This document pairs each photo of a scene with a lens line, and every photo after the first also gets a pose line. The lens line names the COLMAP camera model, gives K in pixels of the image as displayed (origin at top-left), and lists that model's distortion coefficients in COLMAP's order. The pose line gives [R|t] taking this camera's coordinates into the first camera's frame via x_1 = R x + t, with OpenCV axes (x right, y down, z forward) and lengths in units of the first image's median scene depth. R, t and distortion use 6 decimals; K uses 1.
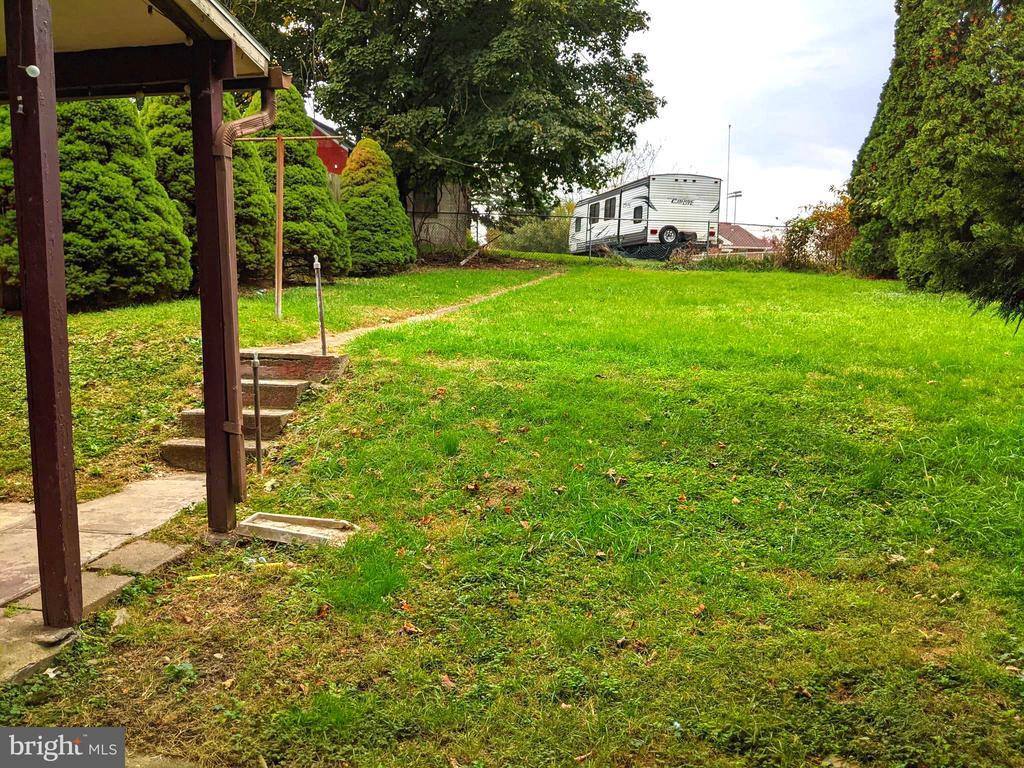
lens RADIAL K [[812.2, 0, 506.8], [0, 812.2, 388.2], [0, 0, 1]] dist [0.066493, -0.123170]
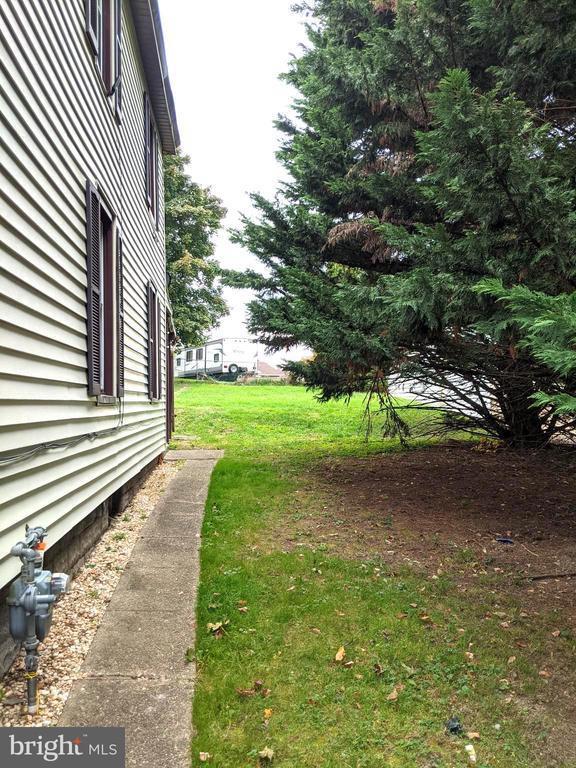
lens RADIAL K [[609.2, 0, 292.2], [0, 609.2, 386.0], [0, 0, 1]] dist [0.066493, -0.123170]
pose [[0.948319, -0.013256, 0.317042, -0.129478], [0.061386, 0.987917, -0.142308, 0.068569], [-0.311324, 0.154415, 0.937674, -0.396626]]
